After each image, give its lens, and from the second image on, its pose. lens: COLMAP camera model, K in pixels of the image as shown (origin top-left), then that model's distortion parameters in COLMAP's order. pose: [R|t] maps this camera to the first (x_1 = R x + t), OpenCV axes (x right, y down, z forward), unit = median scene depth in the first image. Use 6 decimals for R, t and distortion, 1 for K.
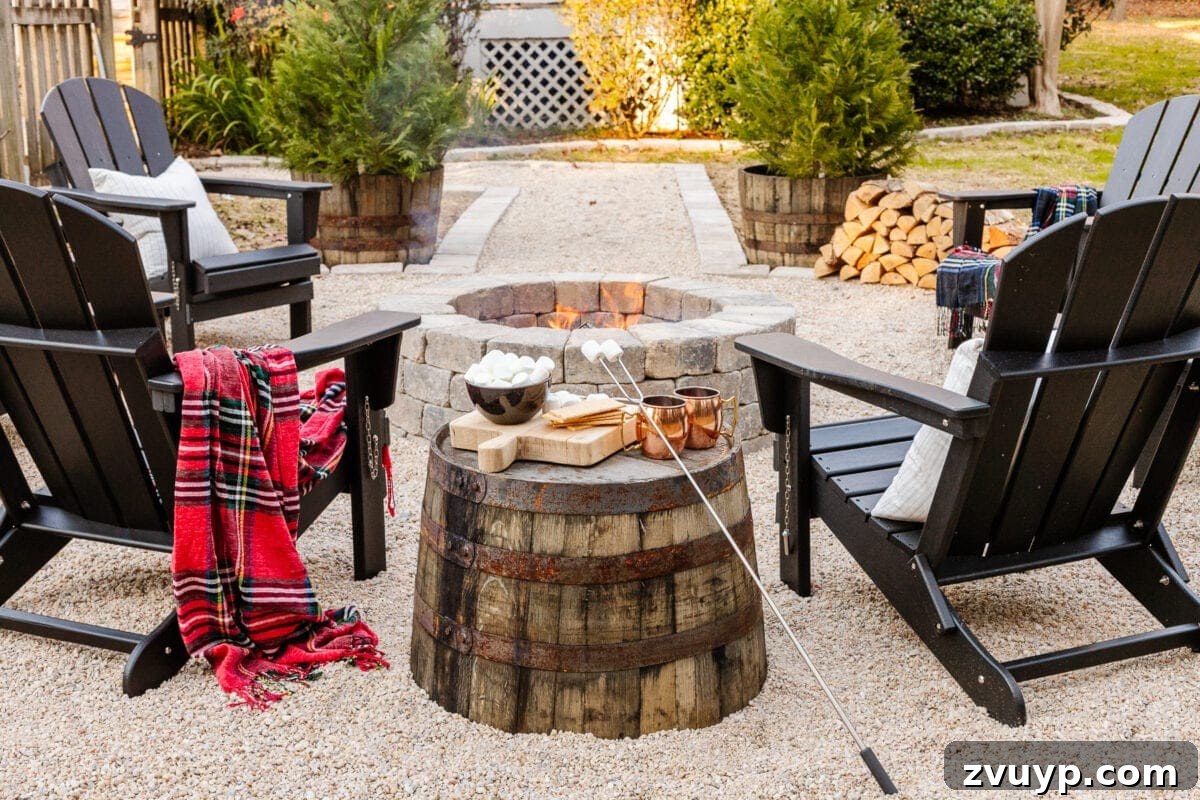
lens RADIAL K [[1736.3, 0, 600.0], [0, 1736.3, 400.0], [0, 0, 1]] dist [0.001177, -0.017486]
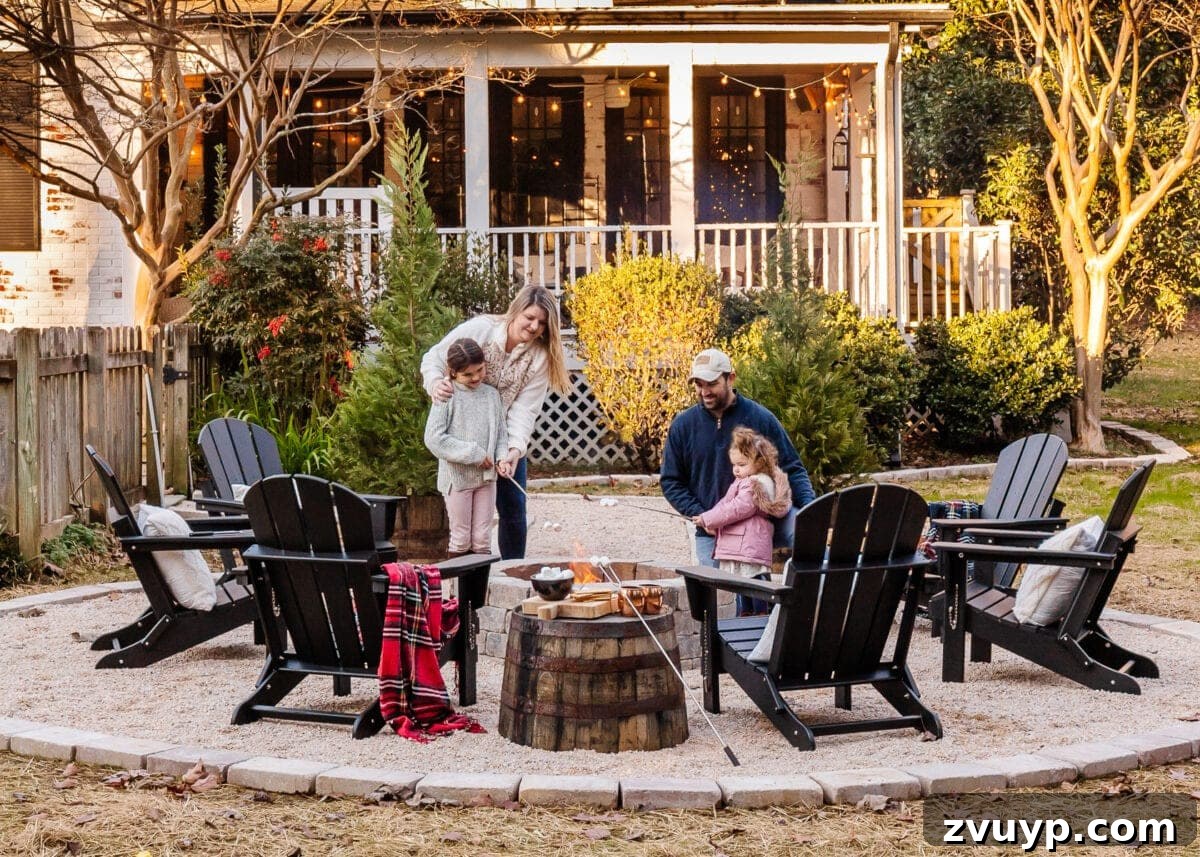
lens RADIAL K [[2471.5, 0, 600.0], [0, 2471.5, 428.5], [0, 0, 1]] dist [-0.024541, -0.107490]
pose [[0.999956, 0.003615, -0.008671, 0.022789], [-0.005053, 0.985089, -0.171971, 0.287531], [0.007920, 0.172007, 0.985064, -1.694416]]
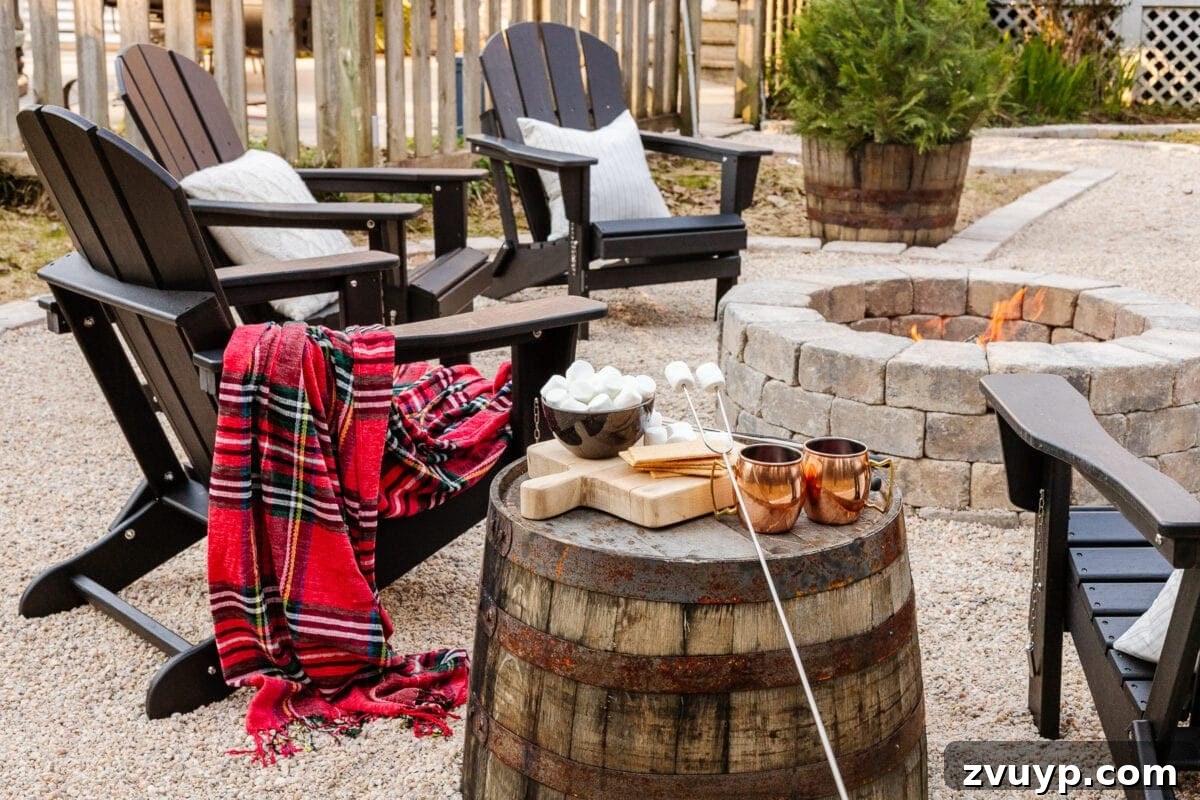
lens RADIAL K [[1736.3, 0, 600.0], [0, 1736.3, 400.0], [0, 0, 1]] dist [0.001177, -0.017486]
pose [[0.914263, 0.111652, -0.389430, 0.238279], [-0.105328, 0.993725, 0.037630, -0.039417], [0.391188, 0.006614, 0.920287, 0.280931]]
